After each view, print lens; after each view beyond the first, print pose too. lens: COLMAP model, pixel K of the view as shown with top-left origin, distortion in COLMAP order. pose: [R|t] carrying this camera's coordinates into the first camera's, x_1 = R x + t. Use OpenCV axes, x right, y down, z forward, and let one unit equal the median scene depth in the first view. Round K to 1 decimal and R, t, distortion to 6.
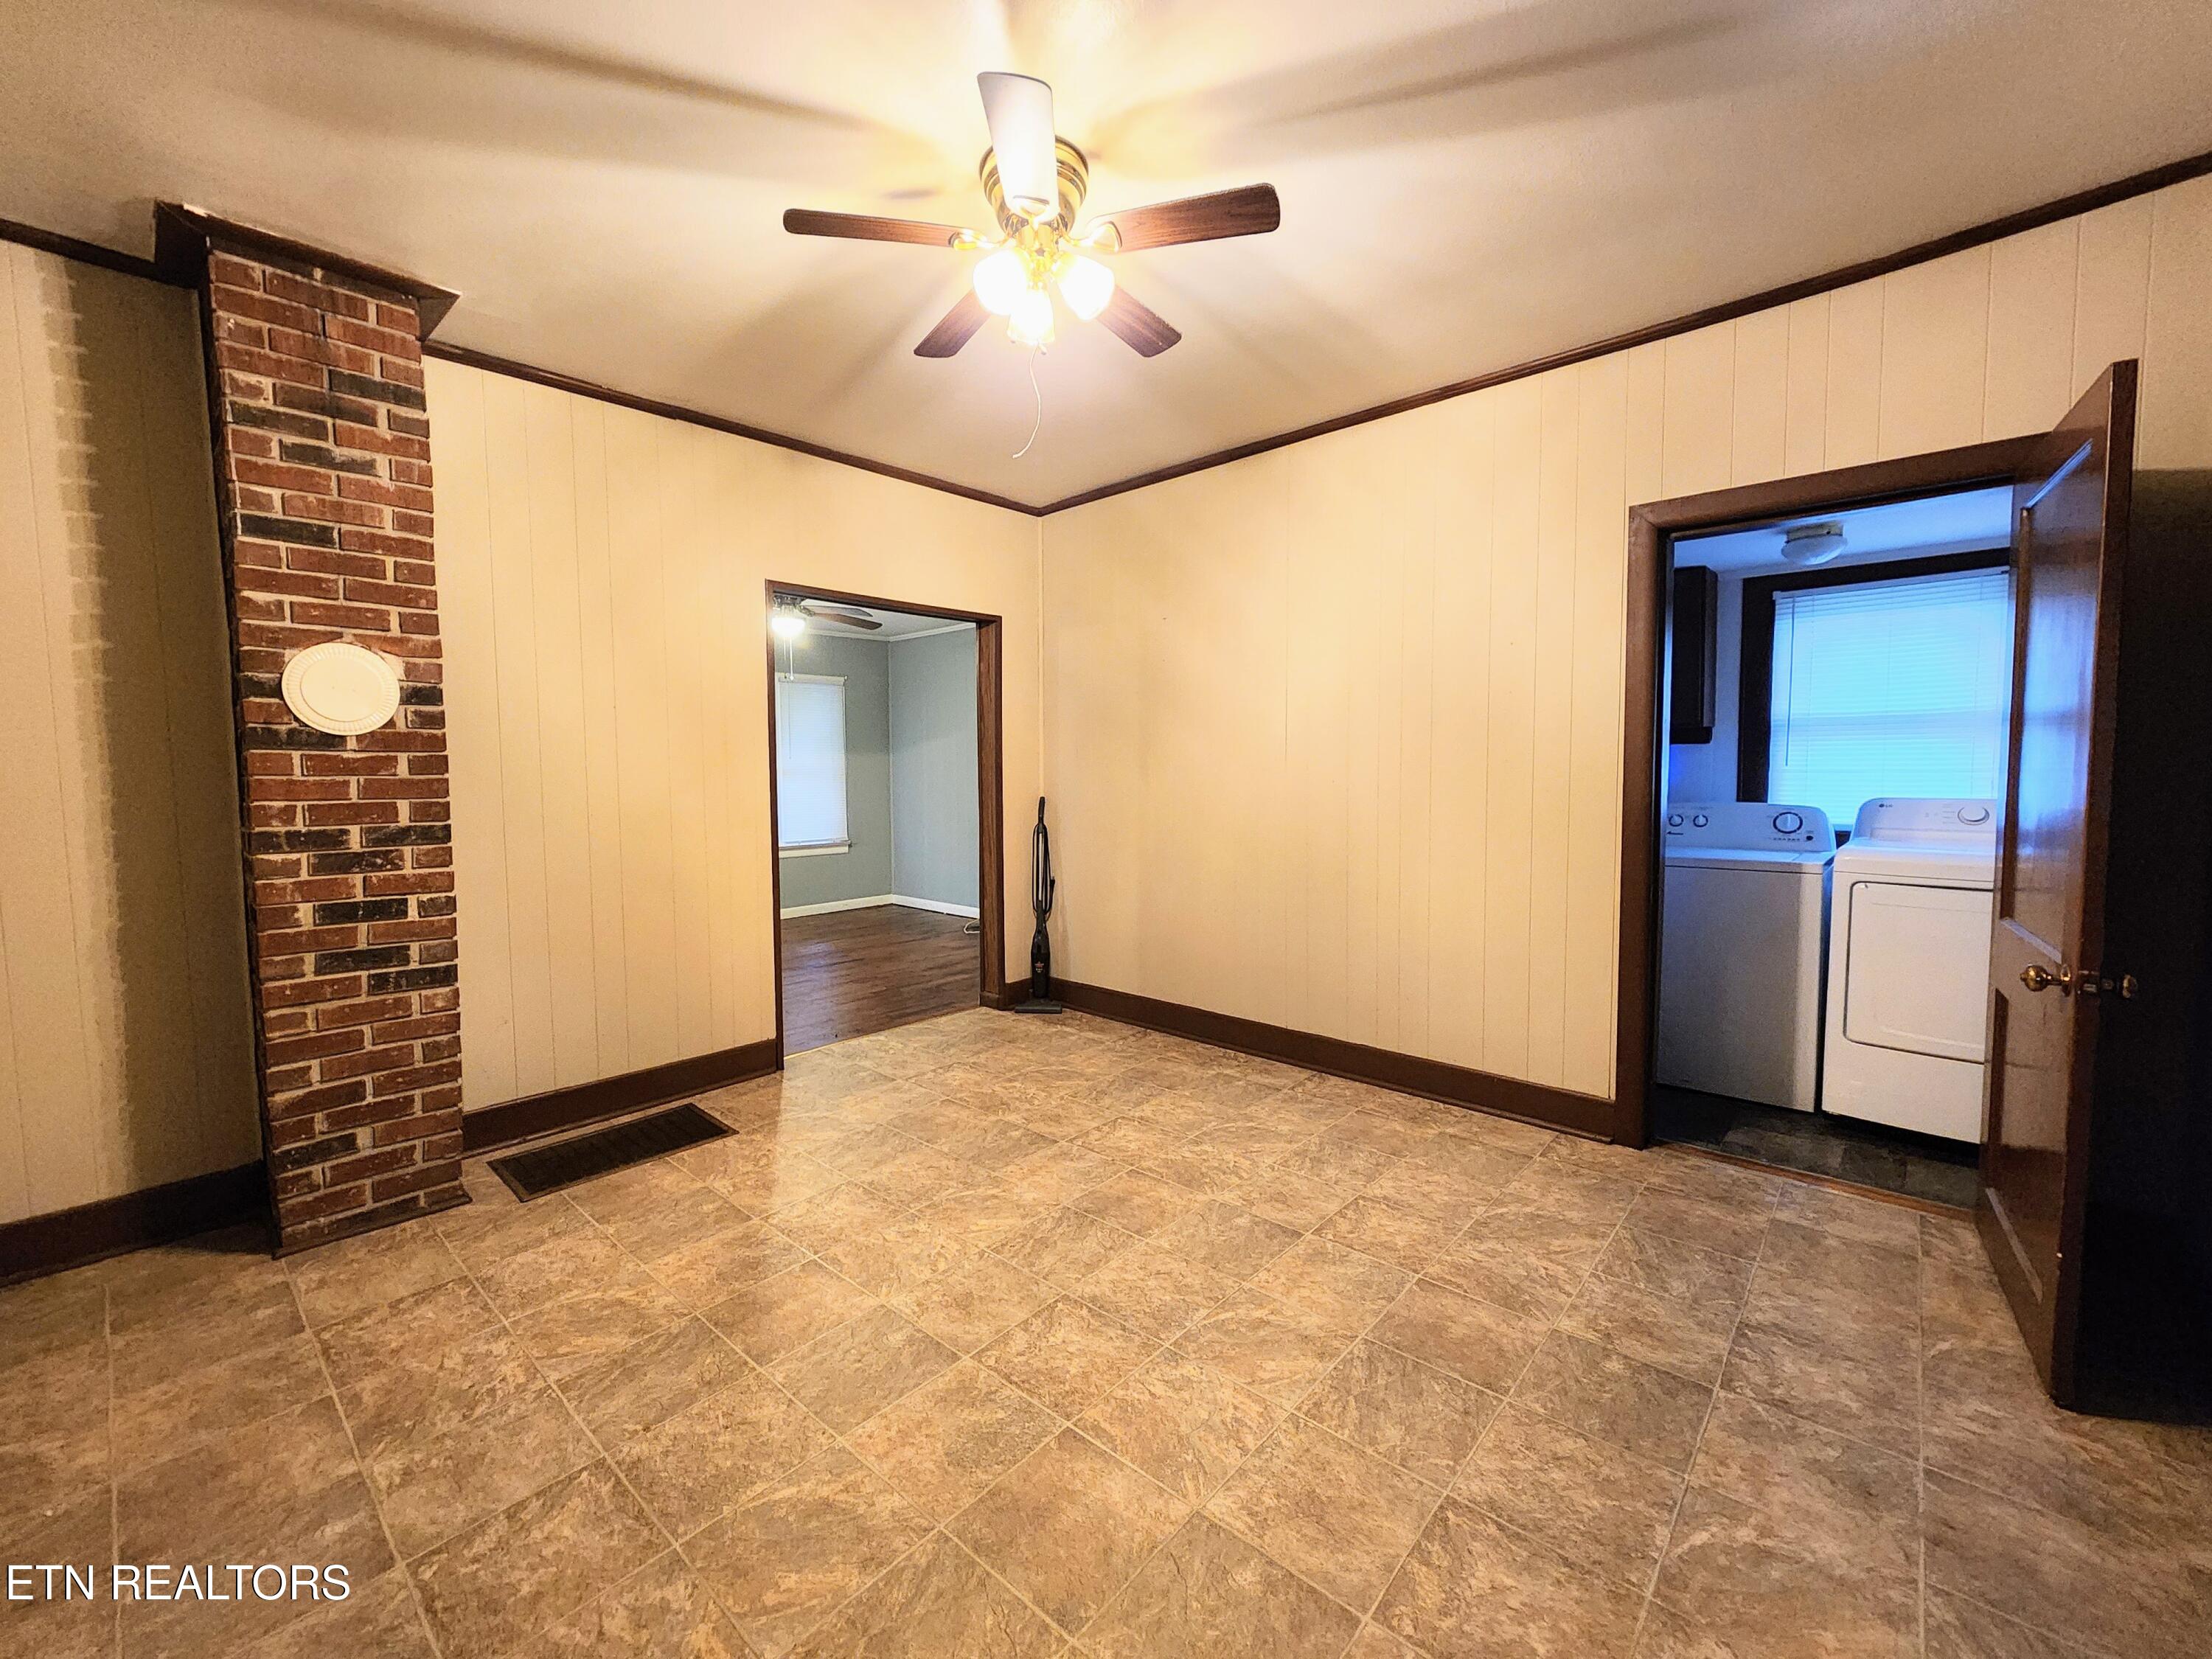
lens RADIAL K [[909.1, 0, 1109.5], [0, 909.1, 828.4], [0, 0, 1]] dist [-0.001490, 0.000912]
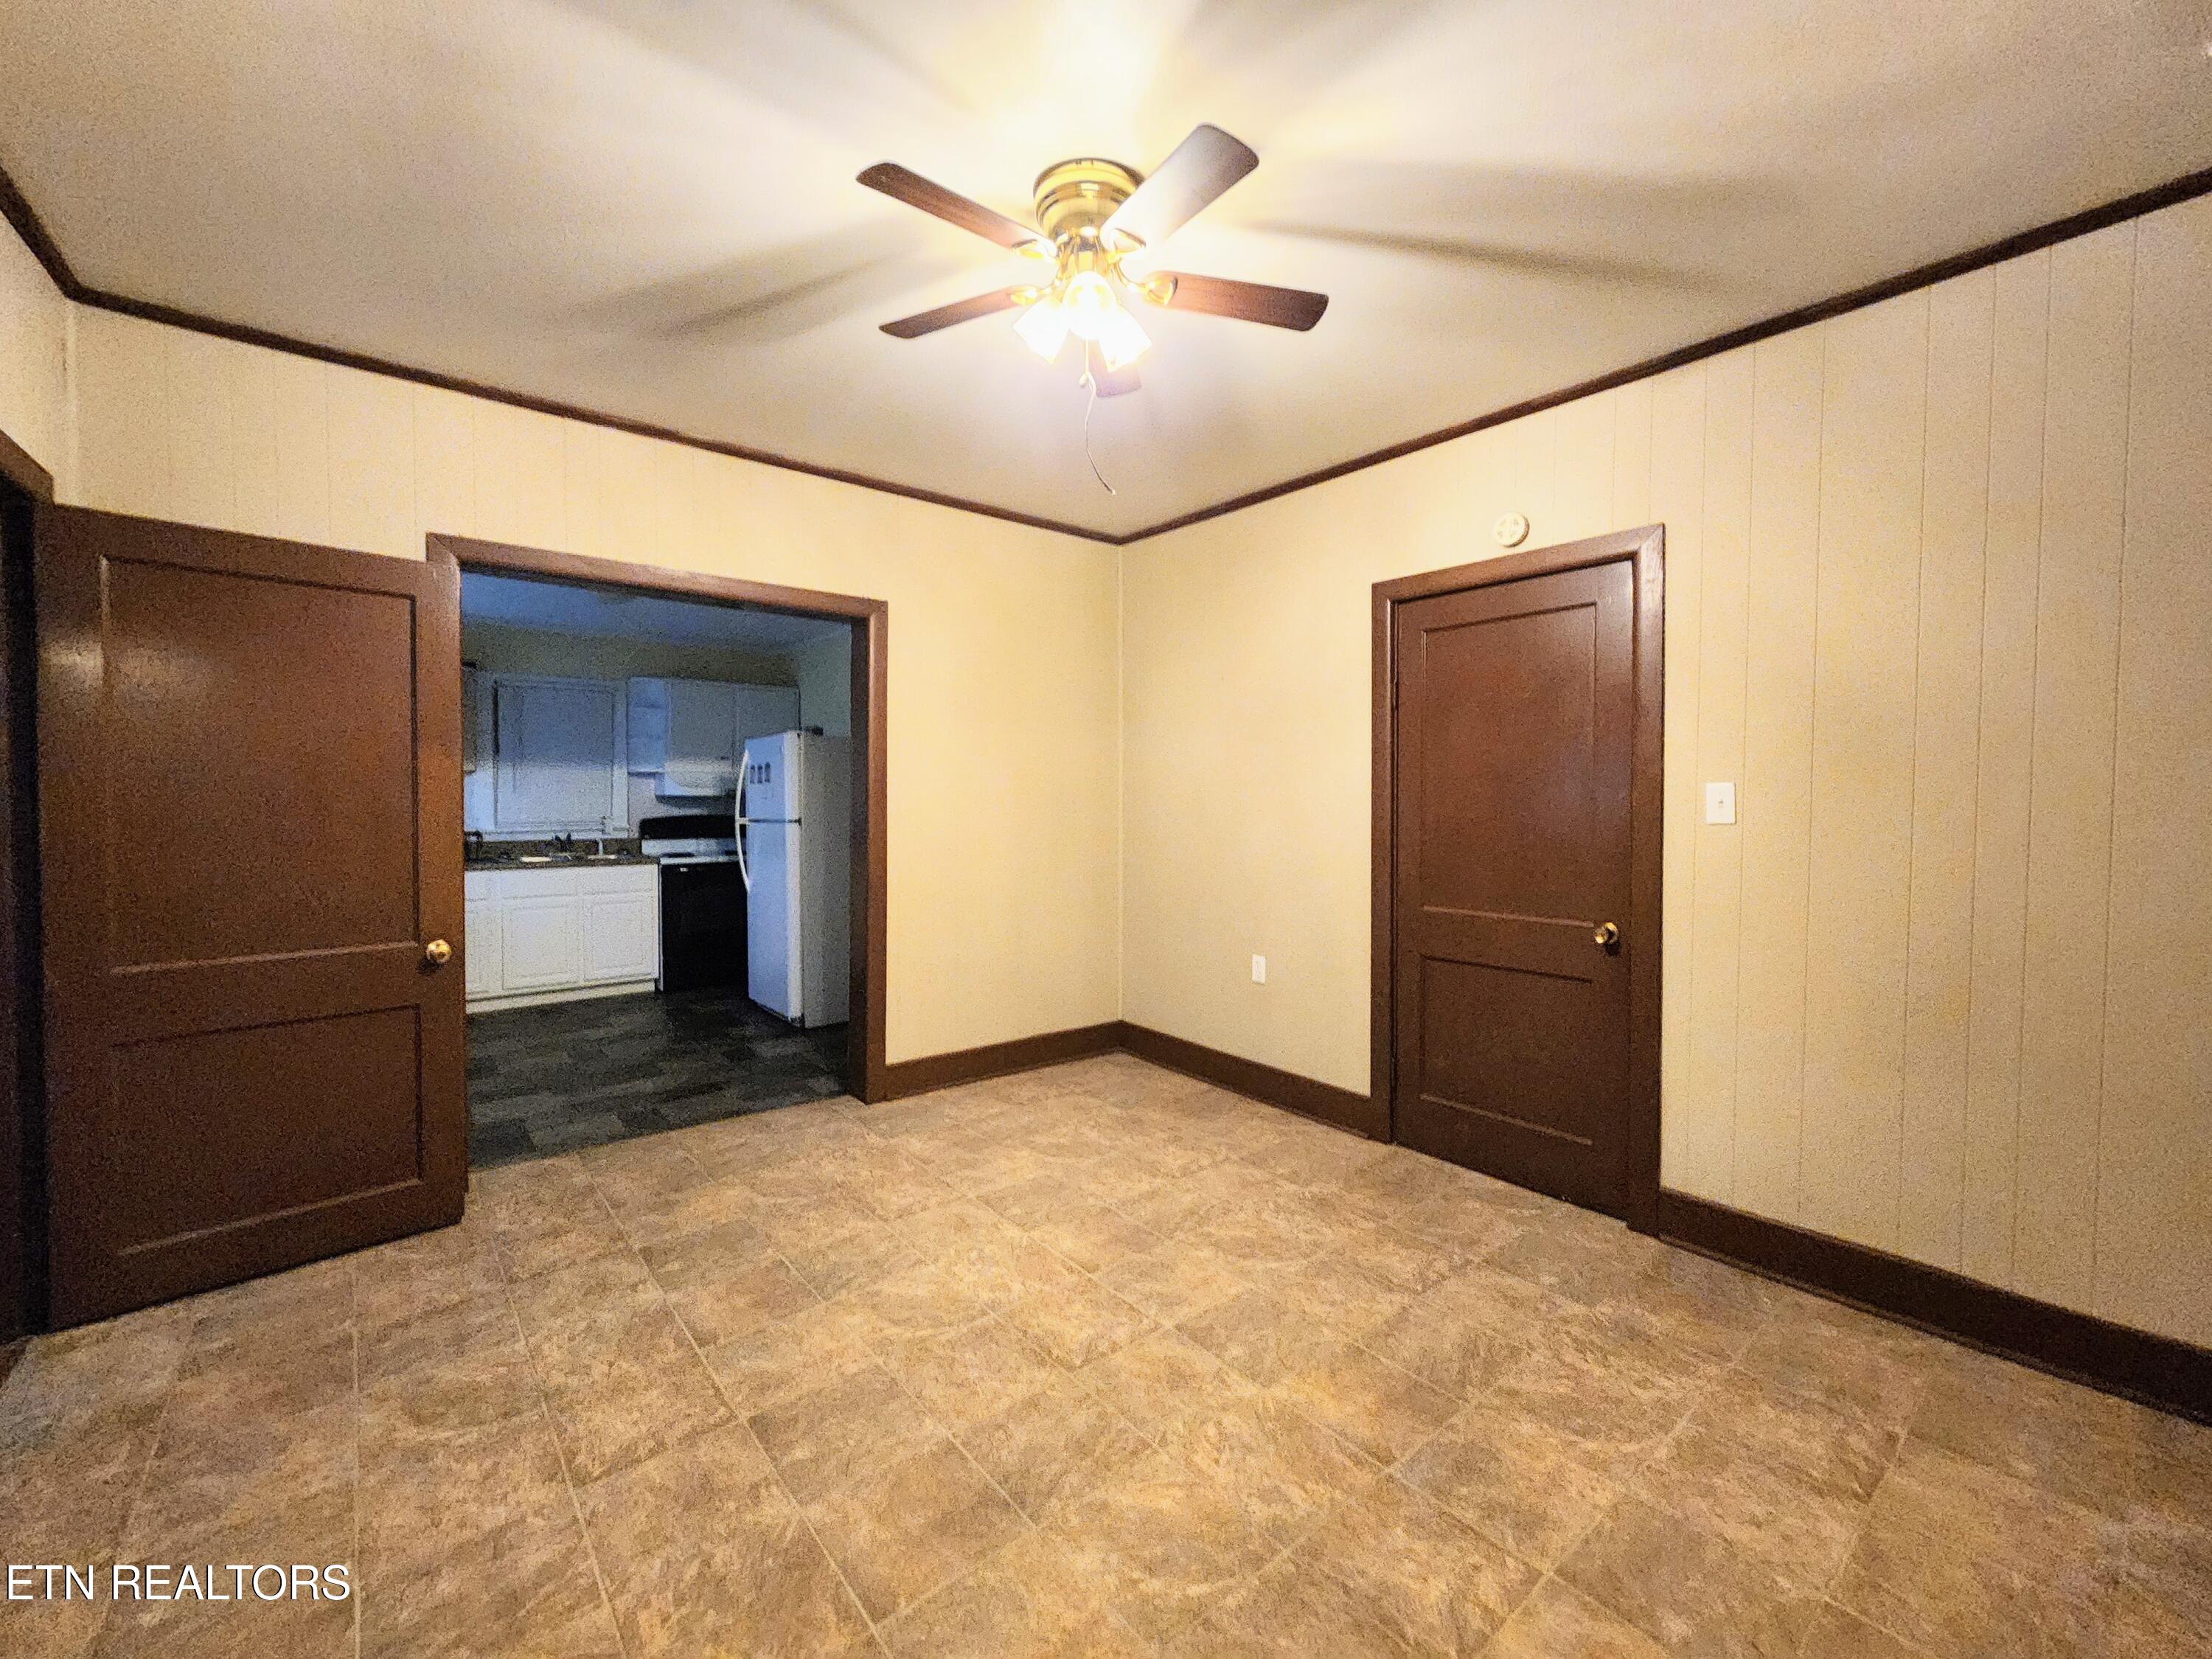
lens RADIAL K [[909.1, 0, 1096.5], [0, 909.1, 821.8], [0, 0, 1]] dist [-0.001490, 0.000912]
pose [[-0.986945, 0.001895, 0.161048, -0.244747], [0.016881, 0.995640, 0.091739, -0.148548], [-0.160172, 0.093260, -0.982674, 2.000252]]
